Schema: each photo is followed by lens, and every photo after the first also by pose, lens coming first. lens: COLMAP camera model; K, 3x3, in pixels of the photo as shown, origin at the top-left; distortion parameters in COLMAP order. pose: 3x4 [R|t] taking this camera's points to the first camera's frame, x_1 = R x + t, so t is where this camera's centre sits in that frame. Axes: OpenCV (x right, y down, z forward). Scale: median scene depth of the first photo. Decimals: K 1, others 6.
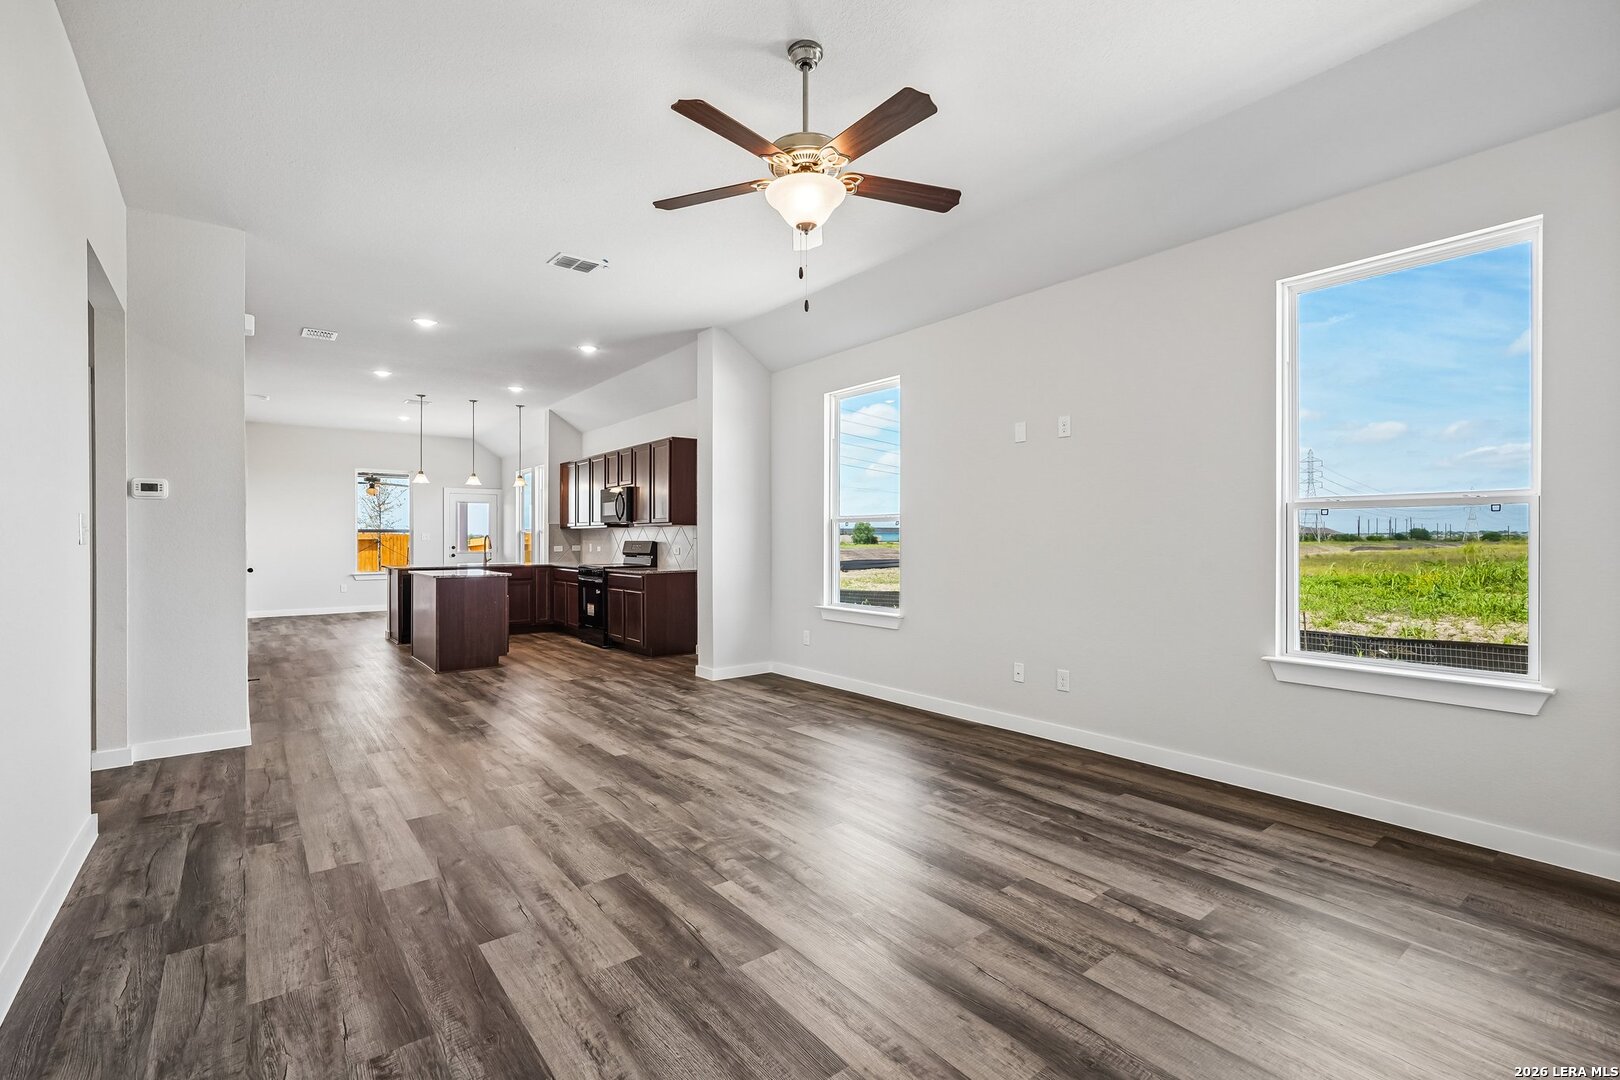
lens RADIAL K [[726.9, 0, 805.7], [0, 726.9, 539.3], [0, 0, 1]] dist [-0.016778, 0.007993]
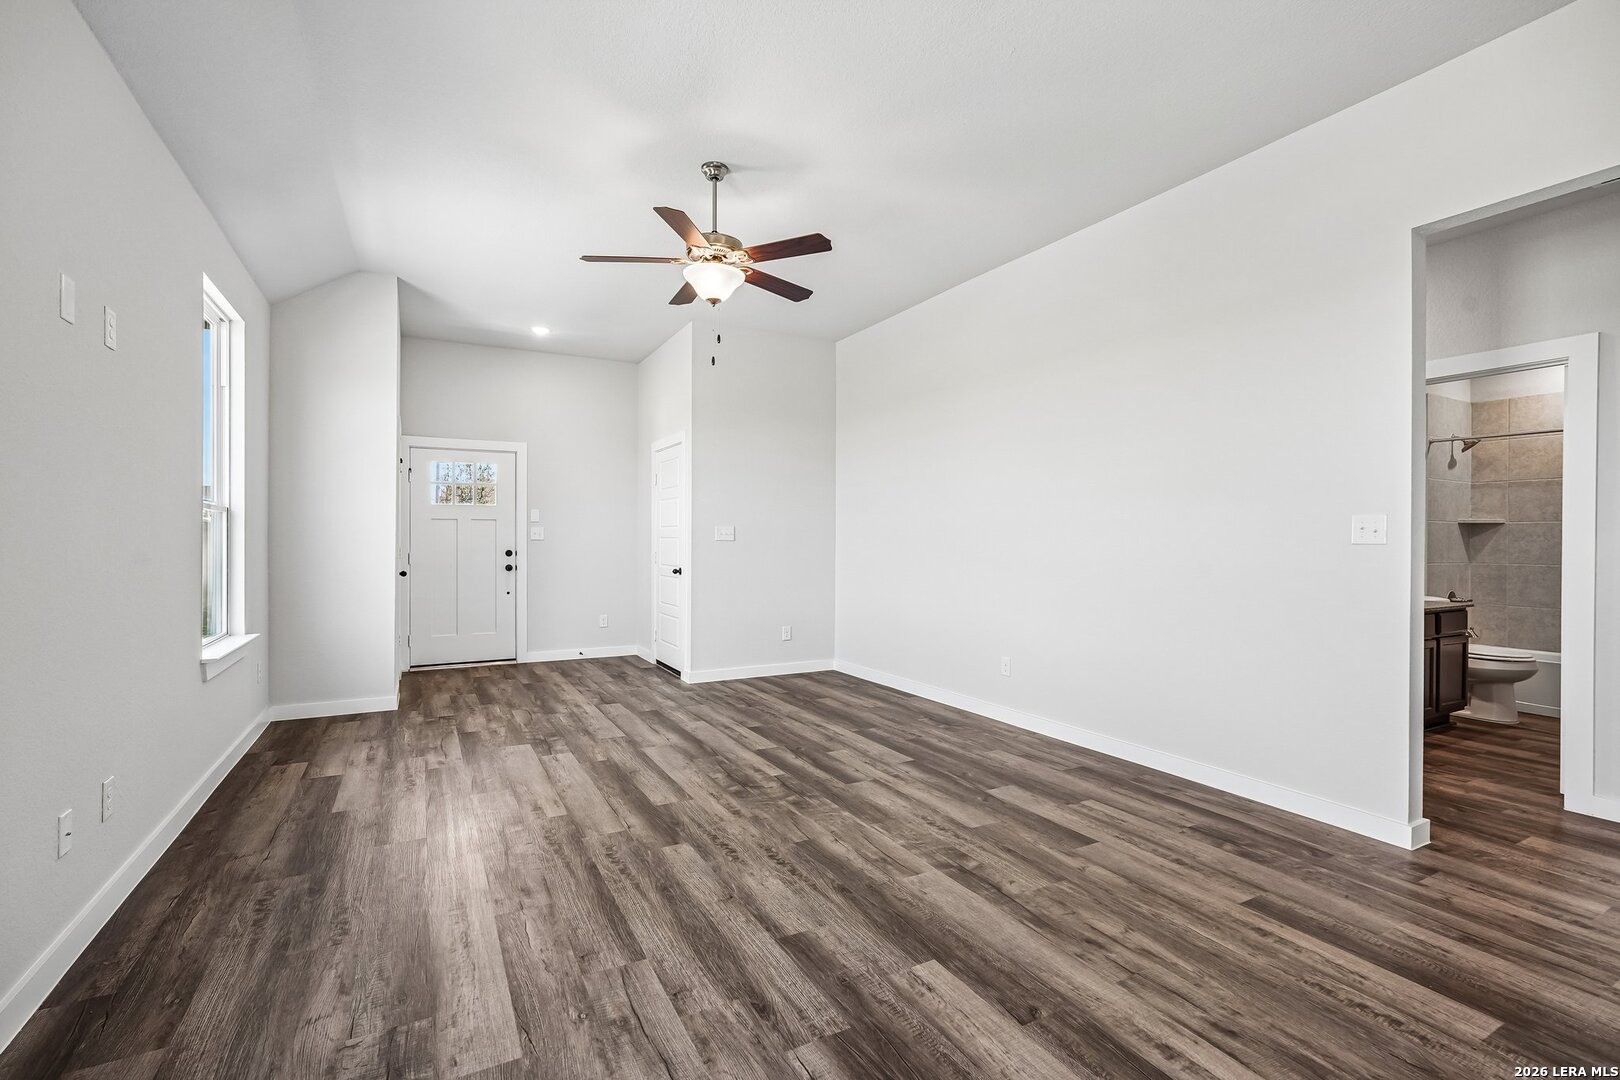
lens RADIAL K [[726.9, 0, 808.3], [0, 726.9, 540.3], [0, 0, 1]] dist [-0.016778, 0.007993]
pose [[-0.986529, -0.002652, 0.163567, -0.327572], [-0.002638, 0.999996, 0.000304, 0.002456], [-0.163567, -0.000131, -0.986532, 1.931413]]
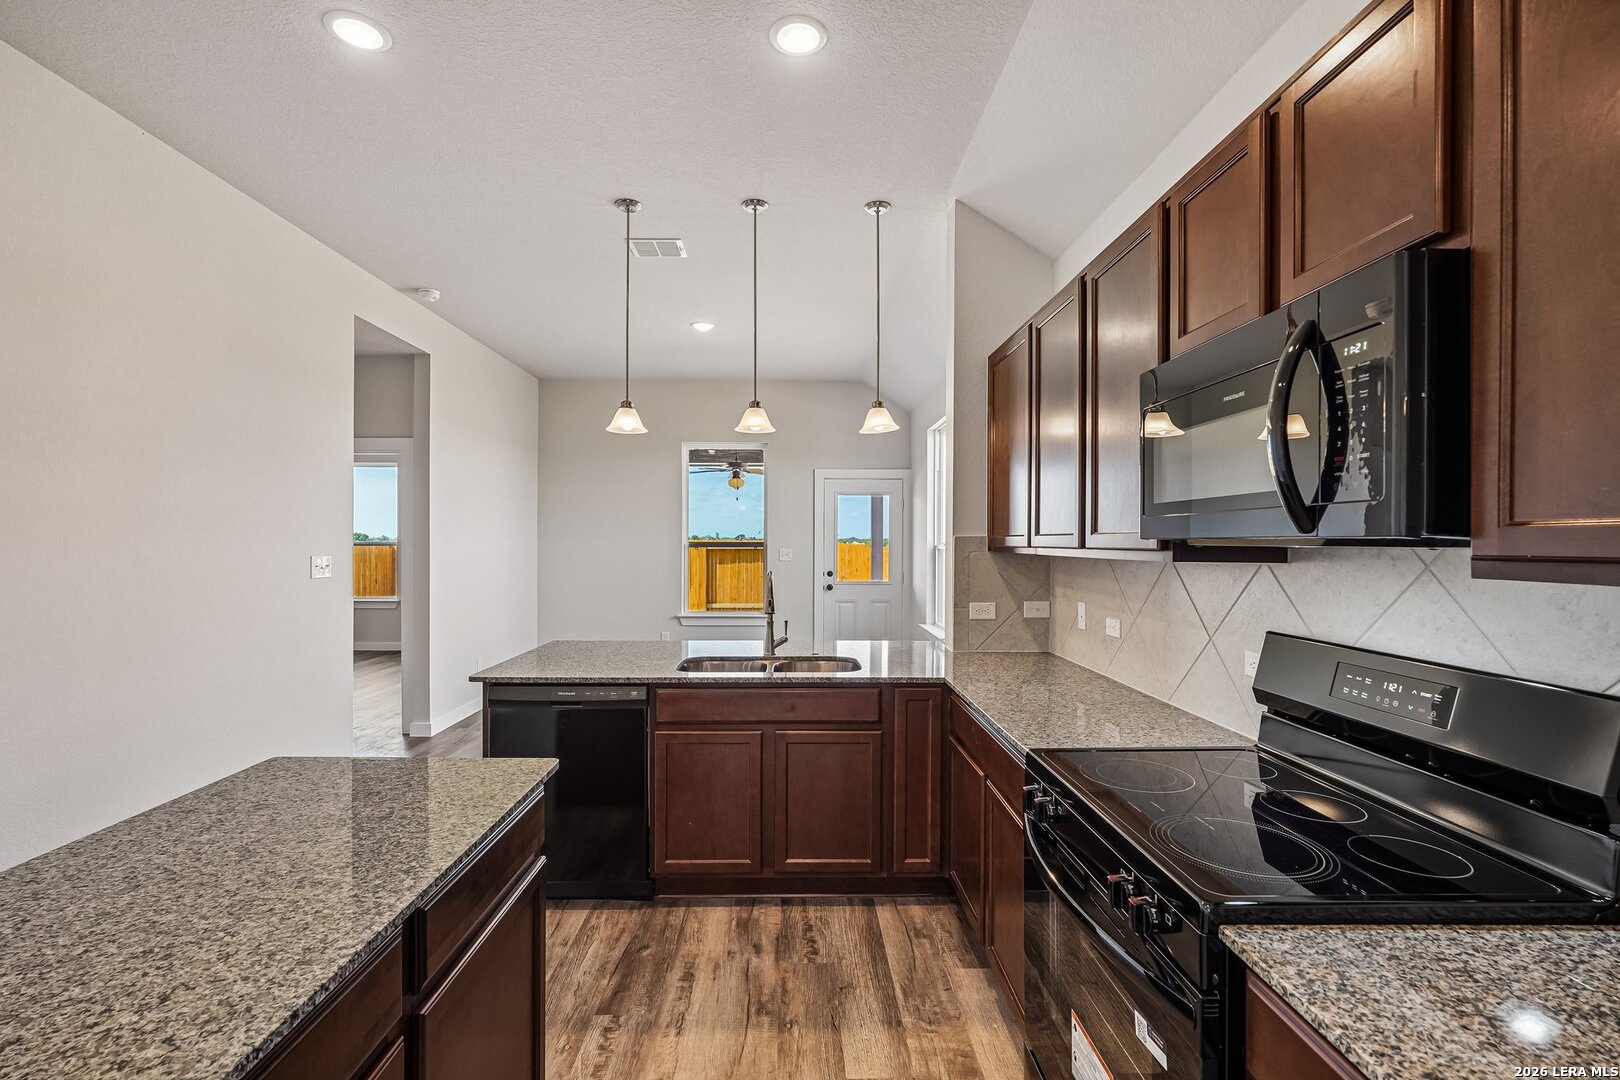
lens RADIAL K [[726.9, 0, 796.7], [0, 726.9, 547.8], [0, 0, 1]] dist [-0.016778, 0.007993]
pose [[0.794023, 0.009594, -0.607812, -0.650440], [-0.003185, 0.999927, 0.011622, -0.061808], [0.607880, -0.007292, 0.793996, 2.158639]]
